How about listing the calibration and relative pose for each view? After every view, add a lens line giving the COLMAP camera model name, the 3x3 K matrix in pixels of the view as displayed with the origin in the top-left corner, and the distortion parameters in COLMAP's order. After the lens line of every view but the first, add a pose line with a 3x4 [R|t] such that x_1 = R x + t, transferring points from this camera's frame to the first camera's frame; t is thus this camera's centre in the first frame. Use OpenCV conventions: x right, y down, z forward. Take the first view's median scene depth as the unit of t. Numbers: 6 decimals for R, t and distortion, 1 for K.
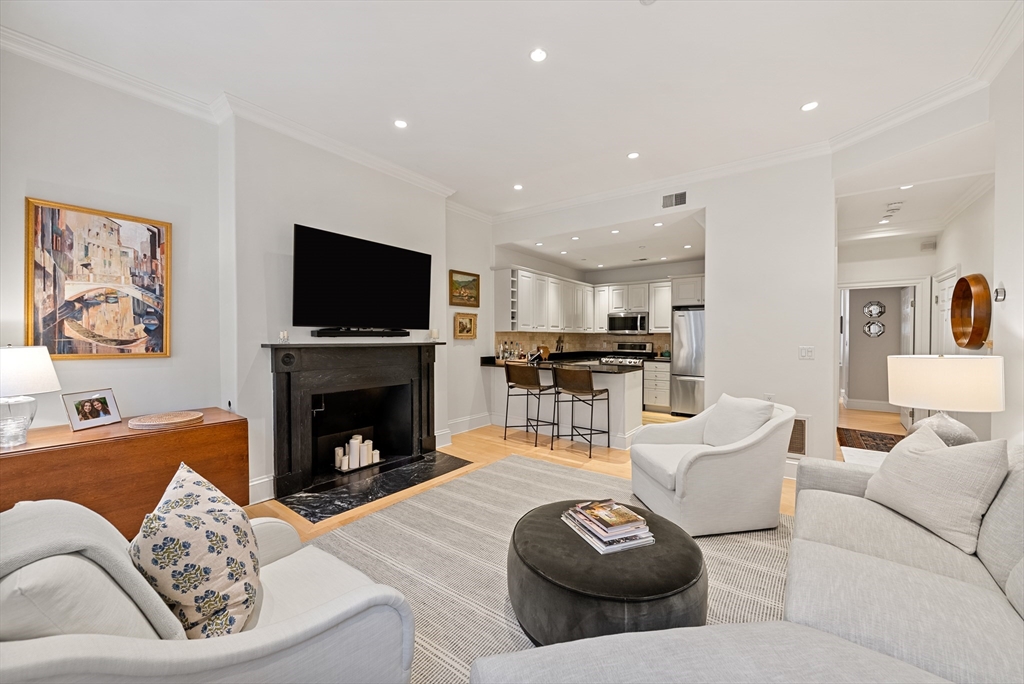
lens RADIAL K [[380.5, 0, 516.8], [0, 380.5, 339.1], [0, 0, 1]] dist [0.001157, 0.000048]
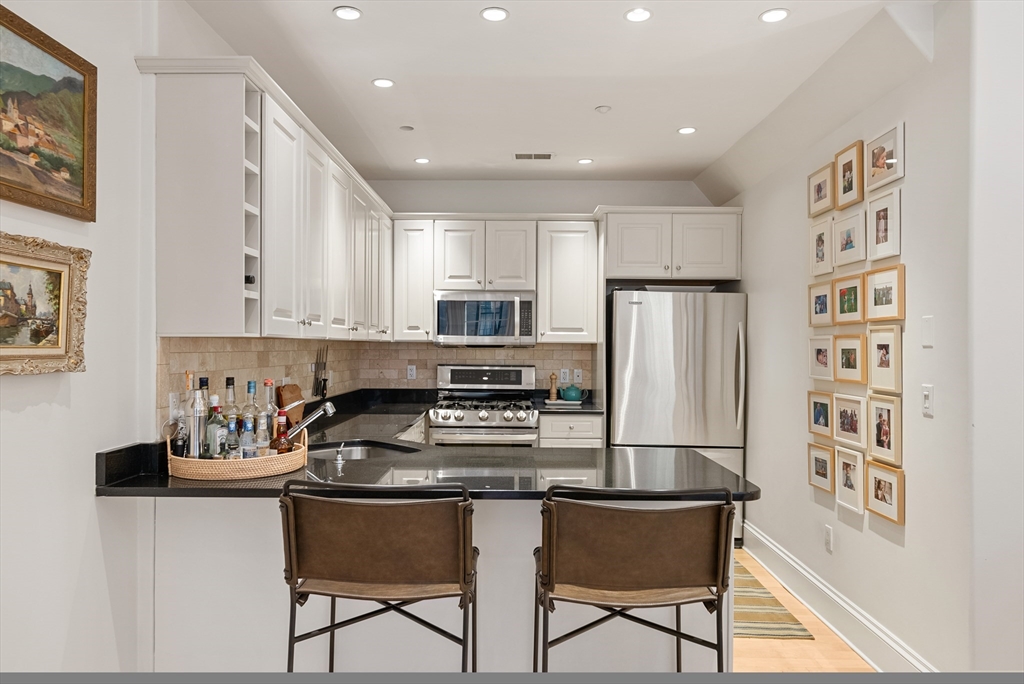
lens RADIAL K [[675.4, 0, 512.0], [0, 675.4, 342.0], [0, 0, 1]] dist [0.002133, 0.002002]
pose [[0.805727, 0.007063, 0.592246, -0.109433], [-0.003113, 0.999966, -0.007691, -0.011564], [-0.592280, 0.004353, 0.805721, 0.458388]]
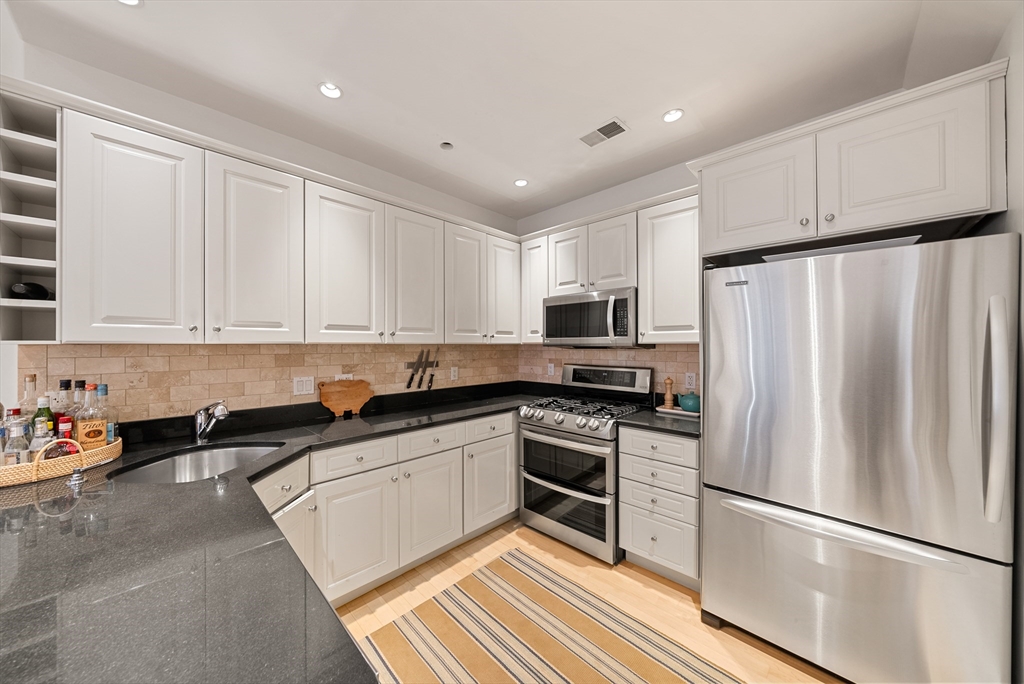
lens RADIAL K [[346.8, 0, 512.0], [0, 346.8, 342.0], [0, 0, 1]] dist [-0.002899, -0.000199]
pose [[0.990335, -0.005667, -0.138583, 0.287317], [0.004057, 0.999921, -0.011895, -0.014523], [0.138639, 0.011217, 0.990279, 0.684936]]
